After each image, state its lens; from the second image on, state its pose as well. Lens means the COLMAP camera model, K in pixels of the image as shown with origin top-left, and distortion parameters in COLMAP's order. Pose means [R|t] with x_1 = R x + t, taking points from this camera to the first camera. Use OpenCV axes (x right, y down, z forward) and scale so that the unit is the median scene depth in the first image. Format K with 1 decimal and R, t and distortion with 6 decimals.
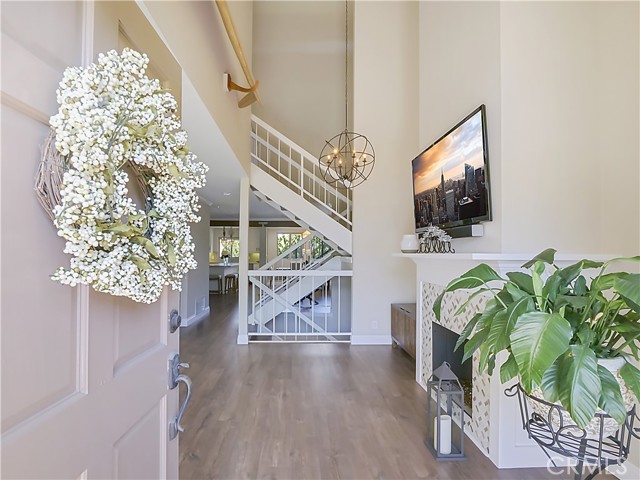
lens RADIAL K [[321.3, 0, 298.6], [0, 321.3, 253.5], [0, 0, 1]] dist [-0.018180, 0.001876]
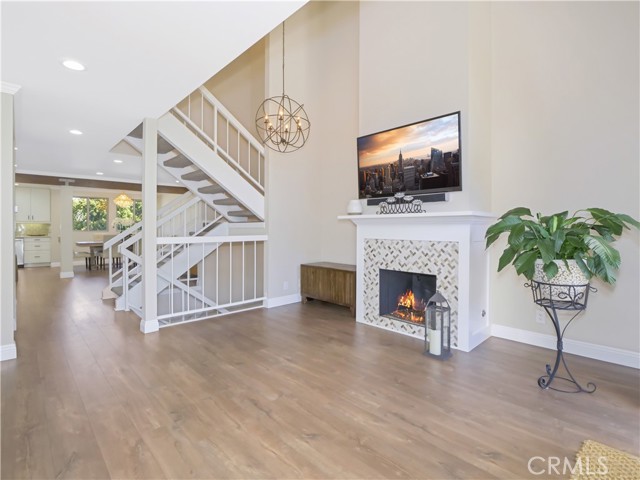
lens RADIAL K [[319.1, 0, 320.1], [0, 319.1, 237.4], [0, 0, 1]] dist [0.022179, -0.001144]
pose [[0.728600, -0.022052, 0.684585, -0.649287], [0.003879, 0.999598, 0.028071, 0.052481], [-0.684929, -0.017797, 0.728393, 0.256385]]
